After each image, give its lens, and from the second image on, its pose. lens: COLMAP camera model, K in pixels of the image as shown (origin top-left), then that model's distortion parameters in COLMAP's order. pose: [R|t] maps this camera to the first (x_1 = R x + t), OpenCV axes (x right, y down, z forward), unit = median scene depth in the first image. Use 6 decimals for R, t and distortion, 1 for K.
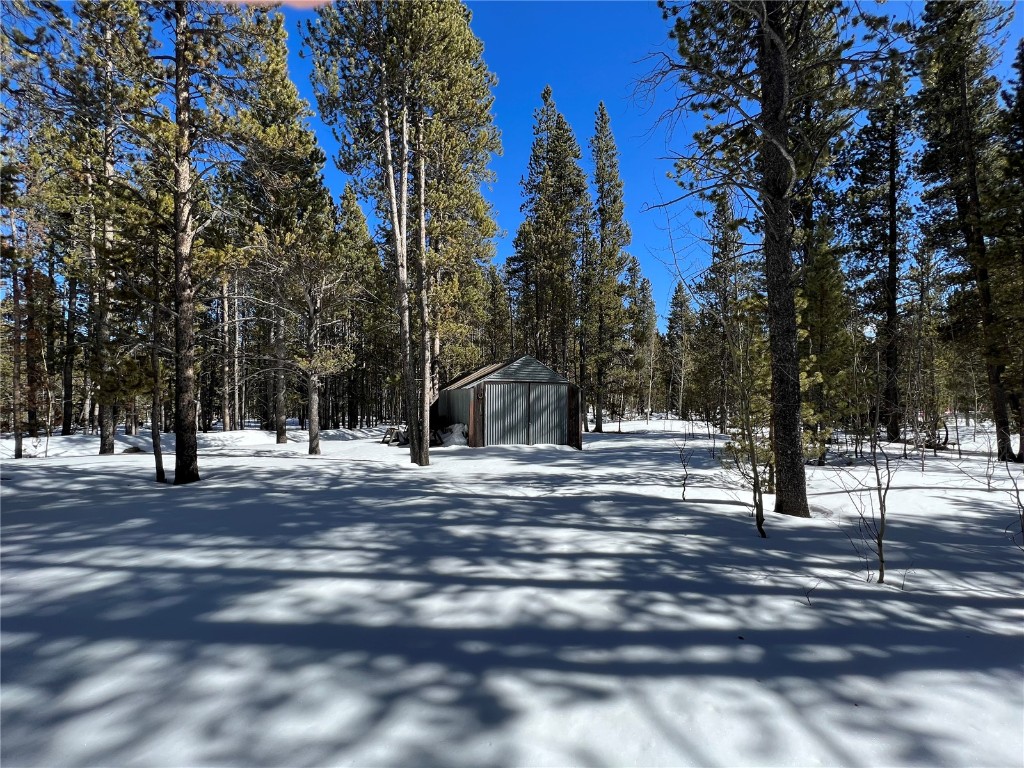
lens RADIAL K [[405.7, 0, 512.0], [0, 405.7, 384.0], [0, 0, 1]] dist [-0.010296, -0.000204]
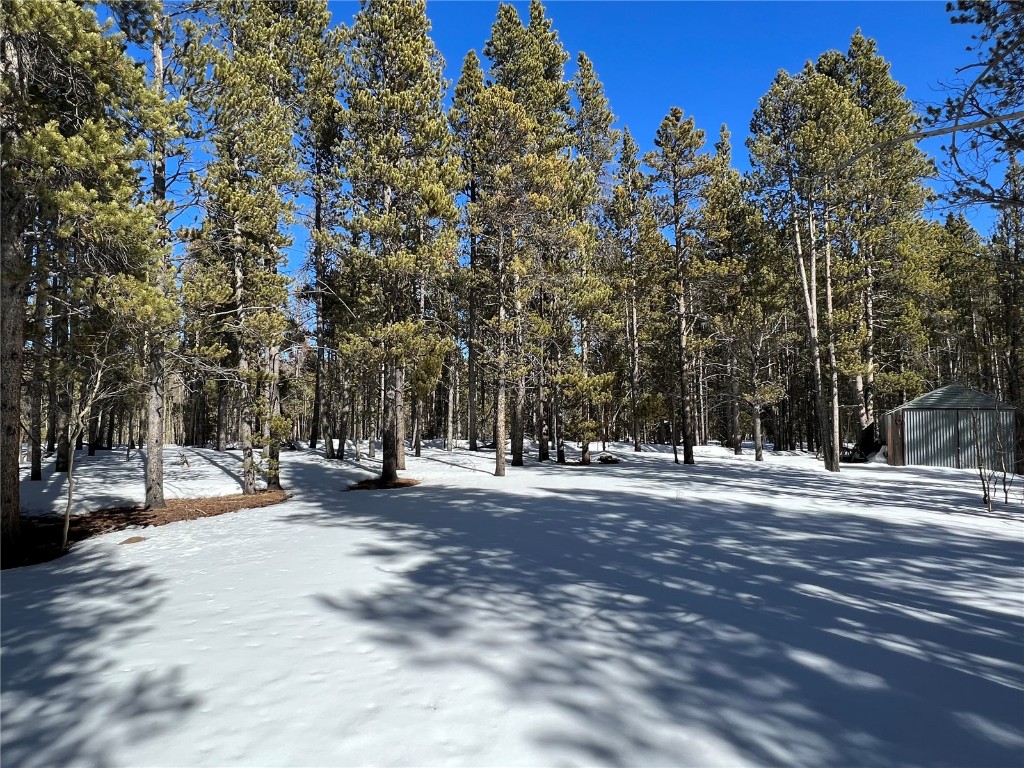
lens RADIAL K [[551.6, 0, 511.3], [0, 551.6, 379.5], [0, 0, 1]] dist [0.003310, 0.000372]
pose [[0.610211, -0.047050, -0.790840, 0.573434], [0.019123, 0.998819, -0.044669, -0.046427], [0.792008, 0.012135, 0.610390, -0.951025]]
